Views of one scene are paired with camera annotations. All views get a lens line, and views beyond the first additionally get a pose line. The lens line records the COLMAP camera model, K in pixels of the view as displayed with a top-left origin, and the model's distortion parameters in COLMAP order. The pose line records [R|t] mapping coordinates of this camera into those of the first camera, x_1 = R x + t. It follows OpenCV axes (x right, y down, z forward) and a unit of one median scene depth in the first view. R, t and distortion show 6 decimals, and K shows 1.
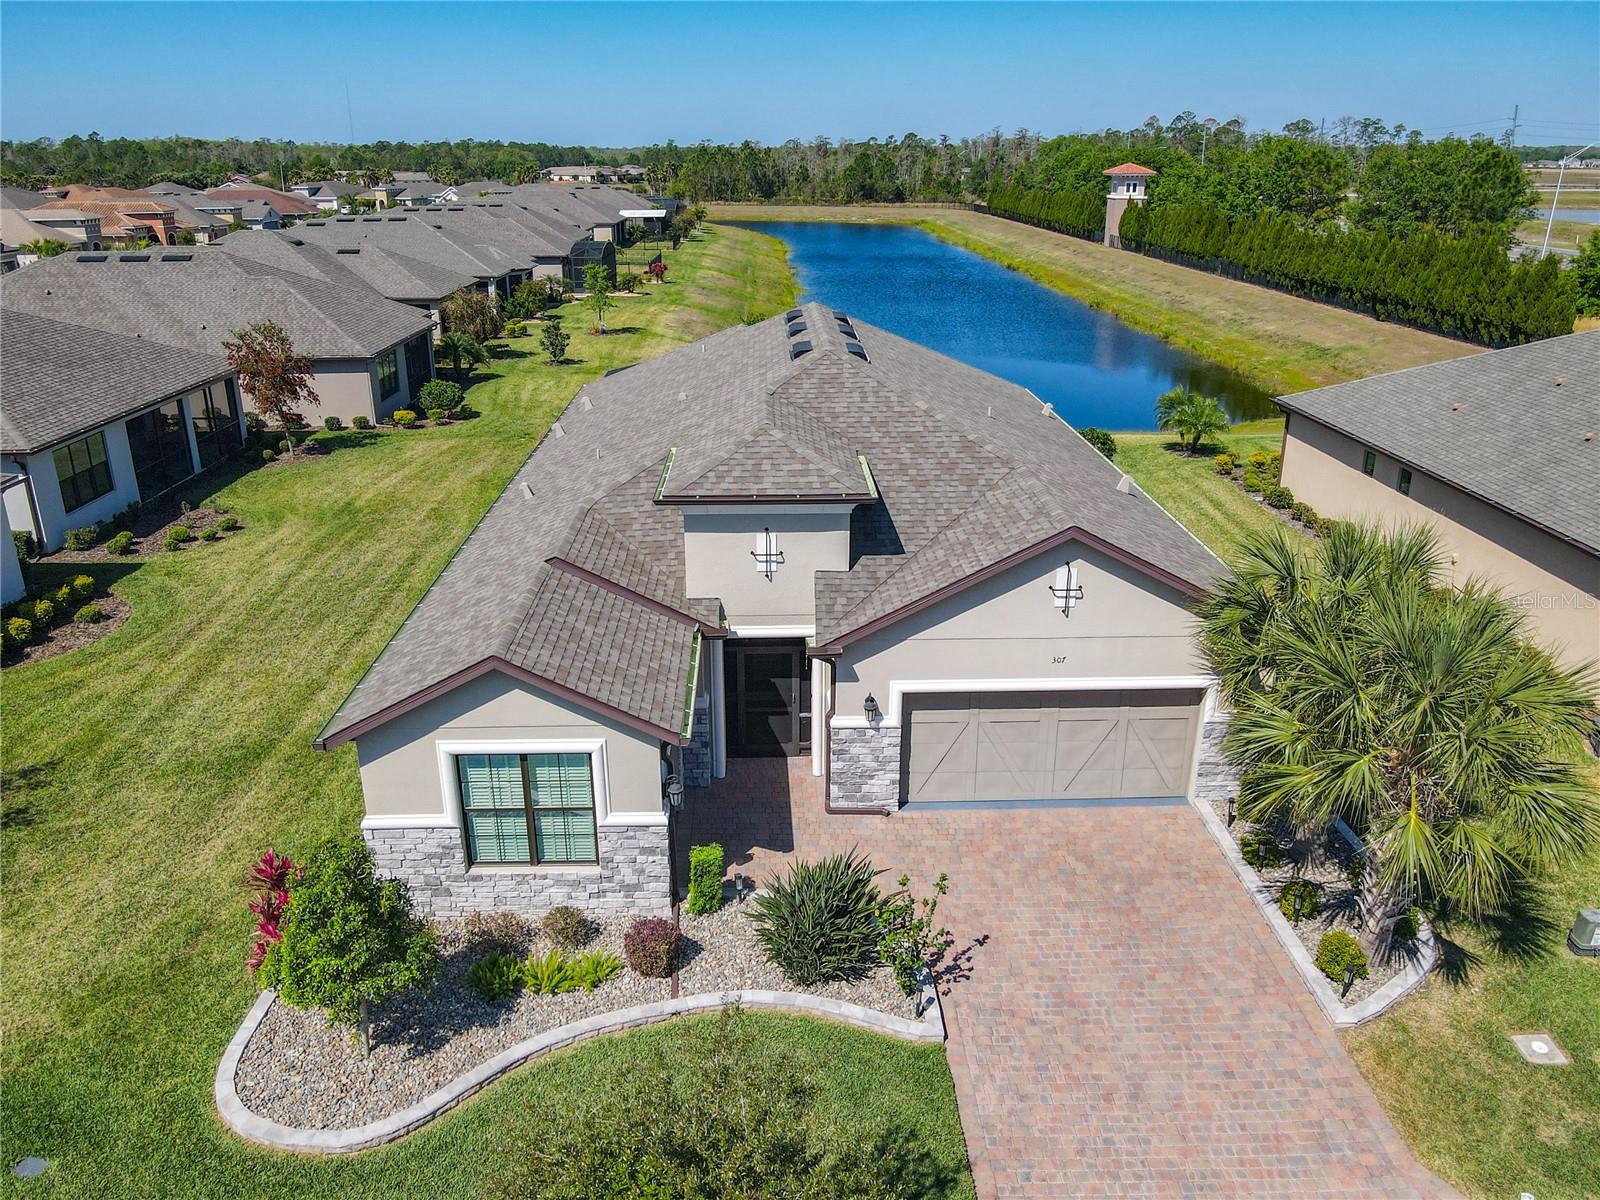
lens RADIAL K [[1199.9, 0, 795.3], [0, 1199.9, 605.3], [0, 0, 1]] dist [-0.017729, 0.013989]
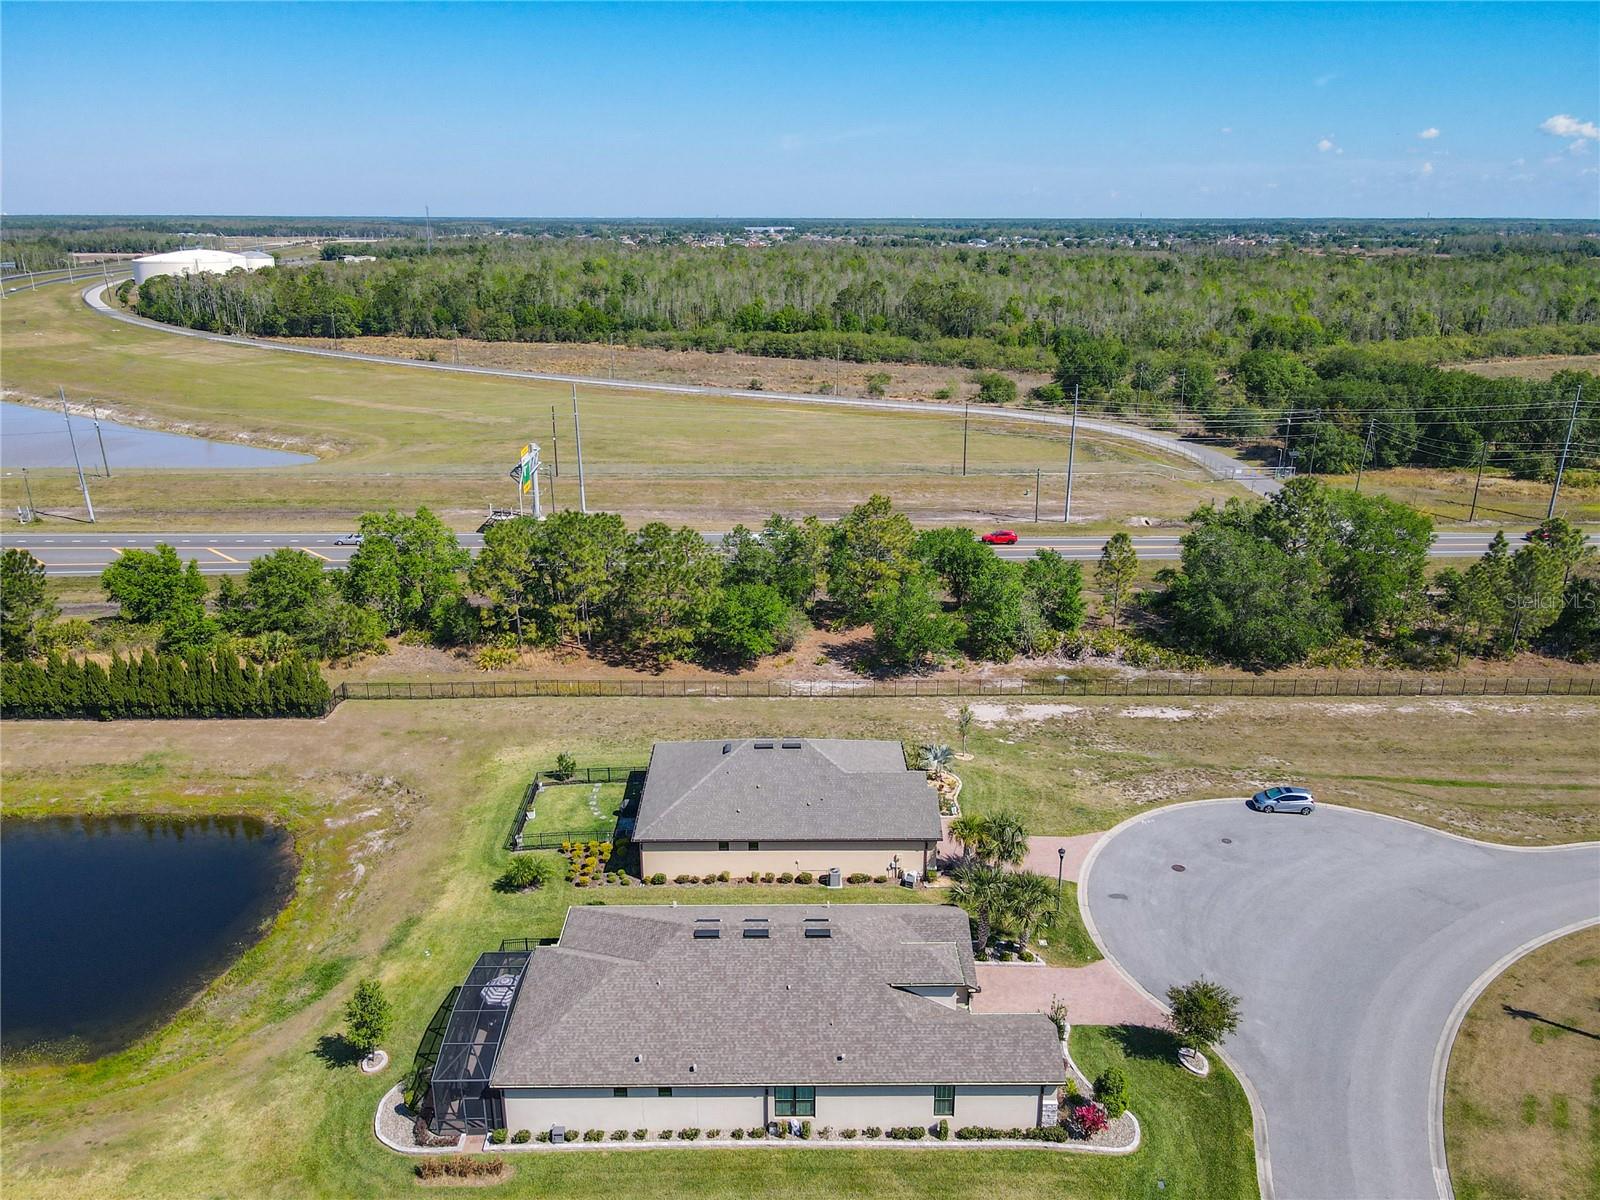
lens RADIAL K [[1180.4, 0, 788.9], [0, 1180.4, 554.4], [0, 0, 1]] dist [0.003766, 0.006339]
pose [[0.018921, -0.268786, 0.963014, -0.747788], [0.353207, 0.902878, 0.245062, -0.539914], [-0.935354, 0.335507, 0.112020, 0.195692]]
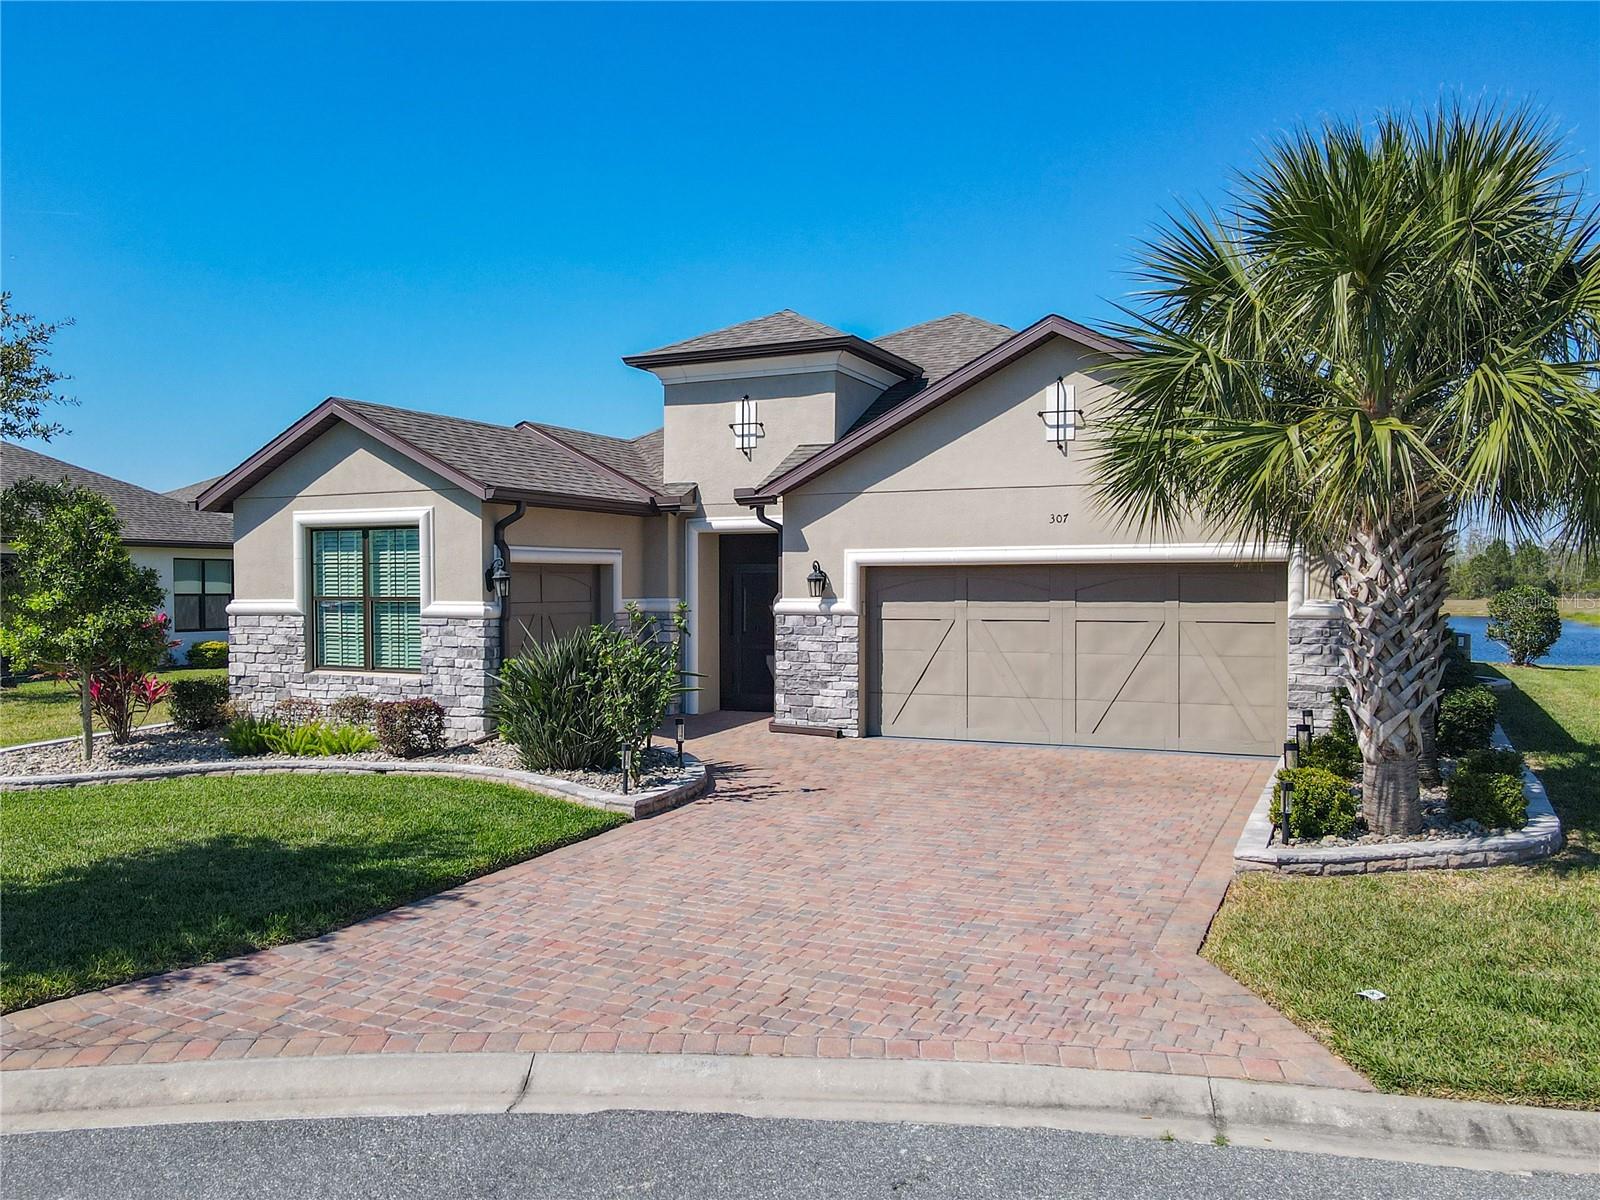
lens RADIAL K [[1325.1, 0, 727.8], [0, 1325.1, 602.8], [0, 0, 1]] dist [-0.001462, 0.012314]
pose [[0.877993, 0.006396, -0.478631, 0.119269], [-0.168566, 0.939991, -0.296652, 0.102158], [0.448011, 0.341139, 0.826384, 0.071709]]
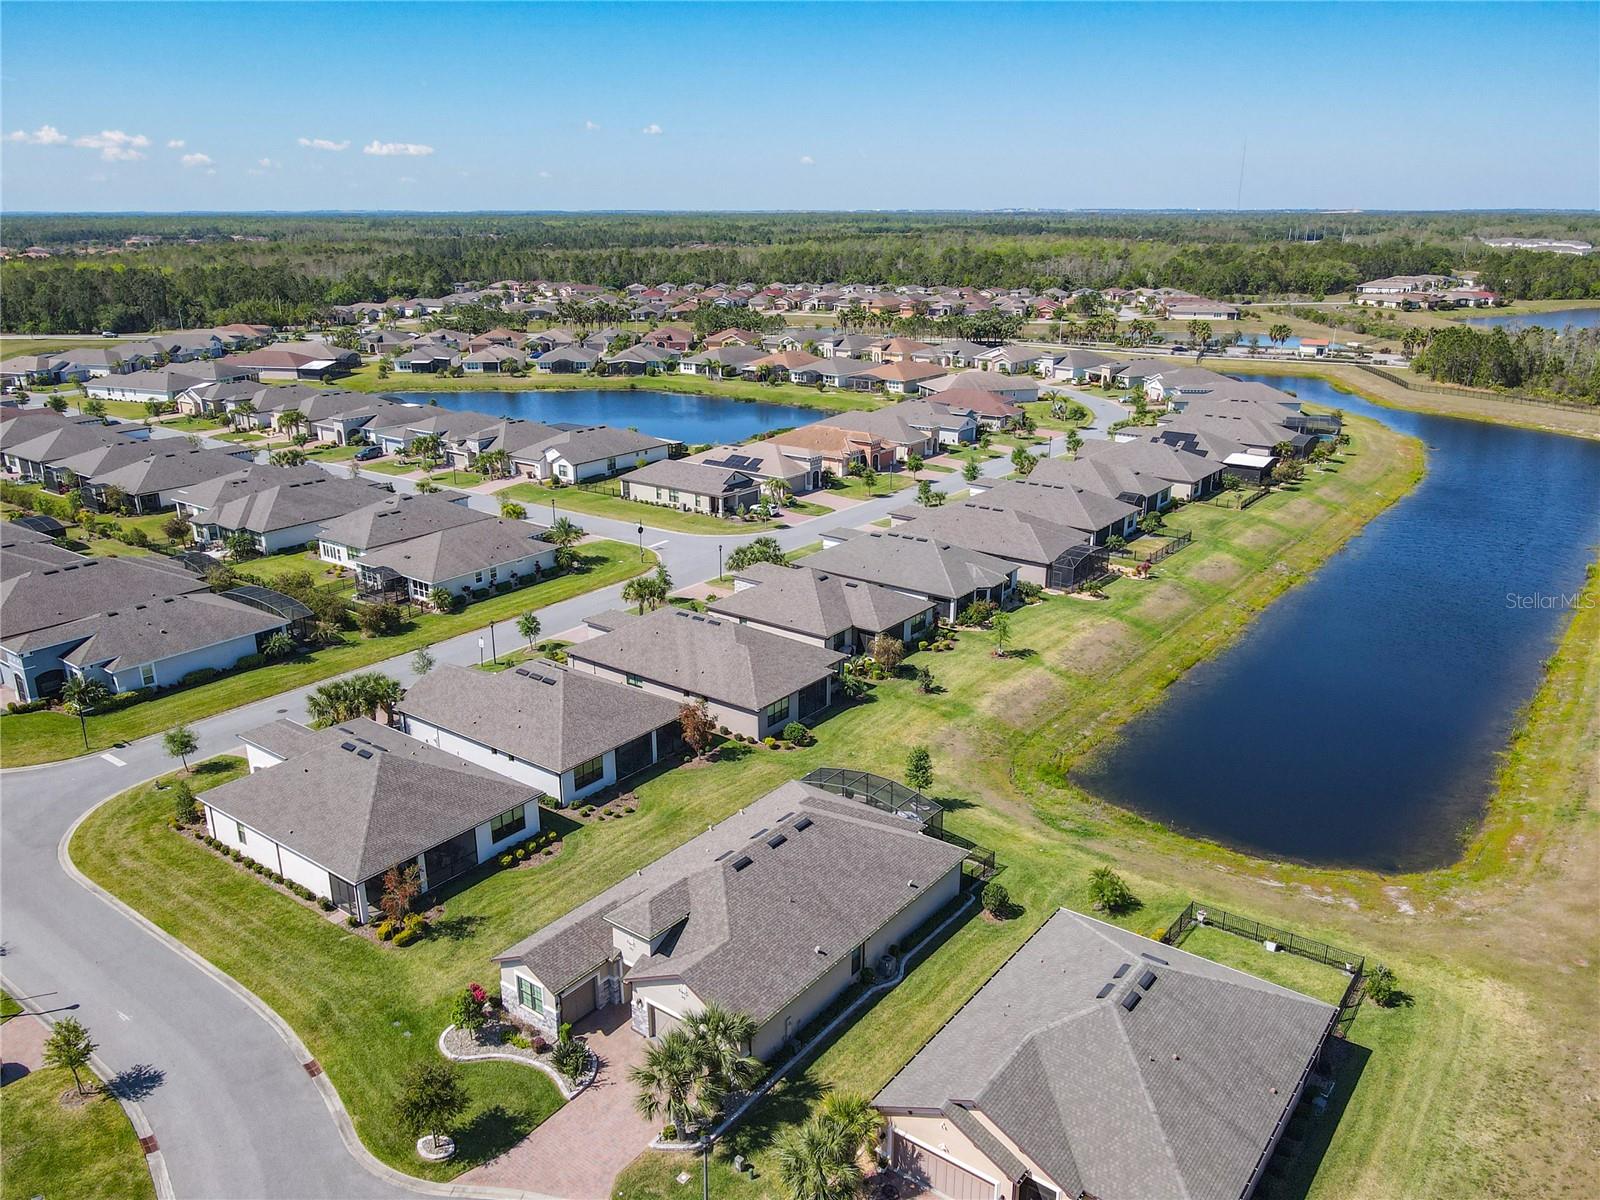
lens RADIAL K [[1199.9, 0, 795.3], [0, 1199.9, 605.3], [0, 0, 1]] dist [-0.017729, 0.013989]
pose [[0.782120, 0.198960, -0.590511, 0.567446], [-0.223205, 0.974226, 0.032613, -0.313896], [0.581780, 0.106297, 0.806370, -0.393047]]
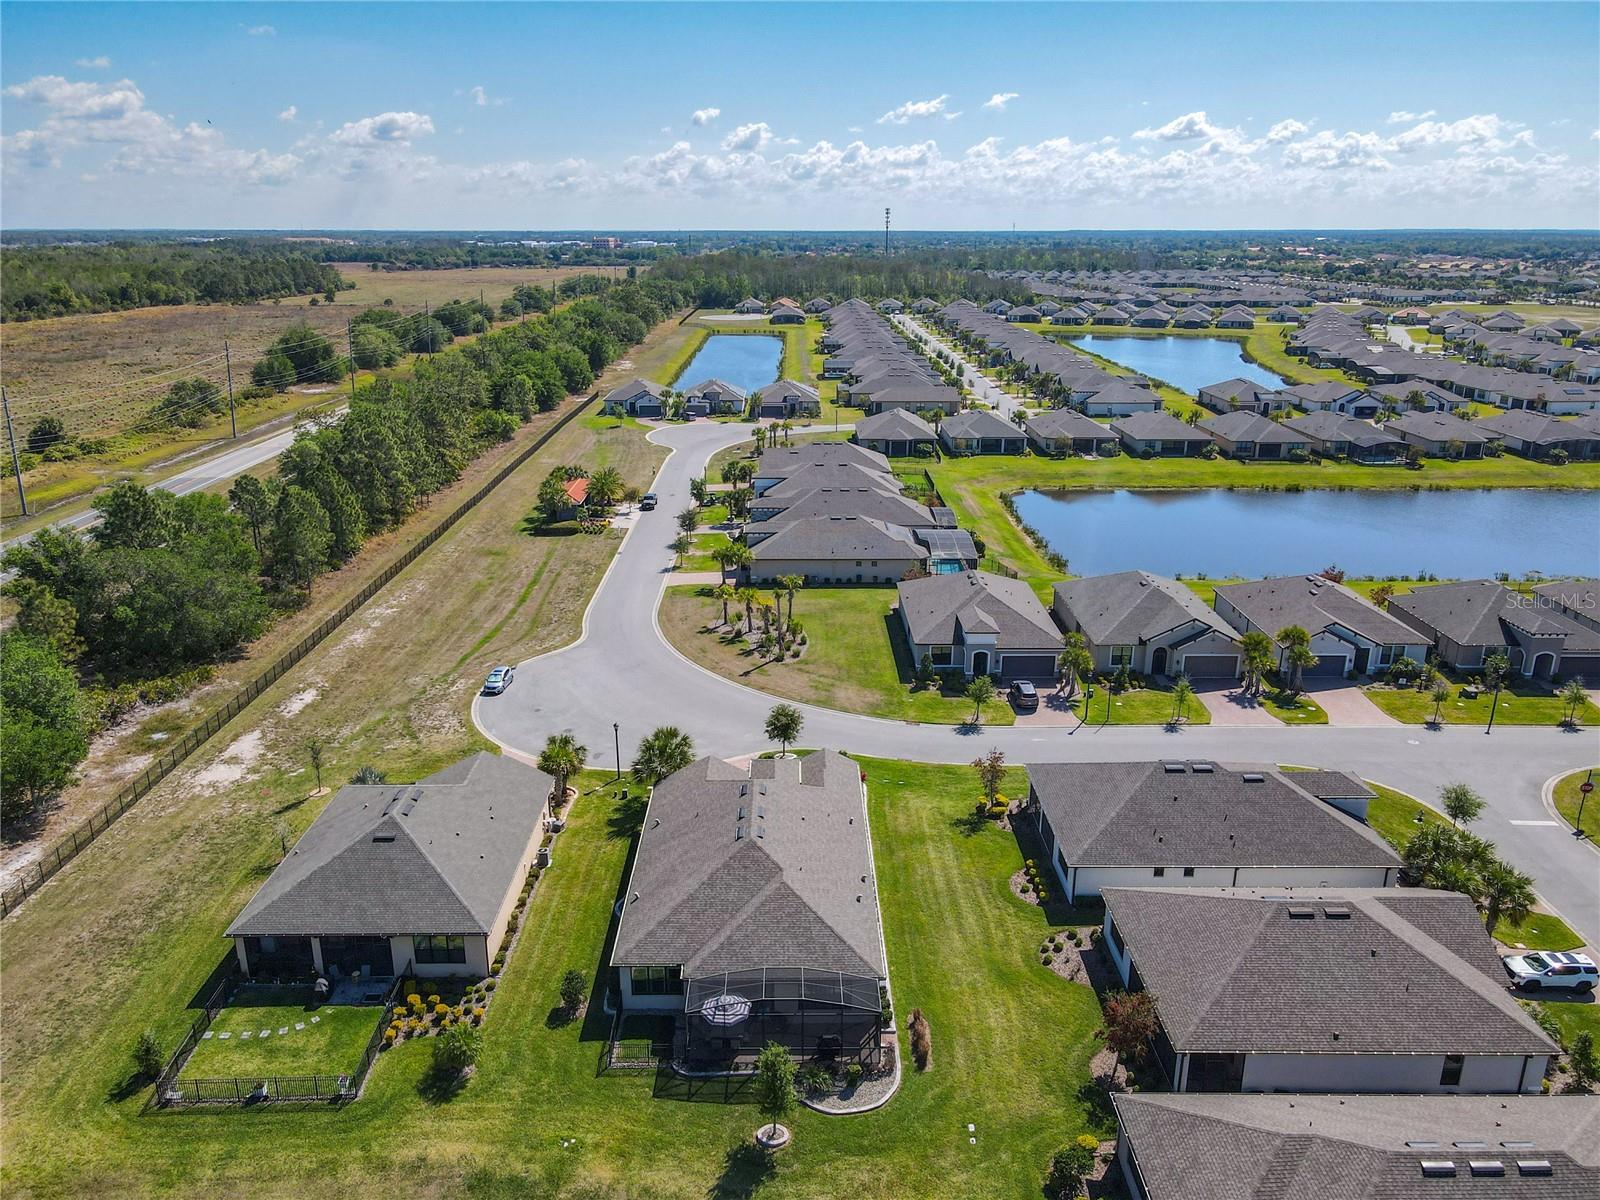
lens RADIAL K [[1185.8, 0, 785.0], [0, 1185.8, 587.5], [0, 0, 1]] dist [0.001327, 0.010901]
pose [[-0.999478, -0.003359, 0.032145, -0.053650], [0.016977, 0.791761, 0.610594, -0.889146], [-0.027503, 0.610821, -0.791291, 1.112394]]
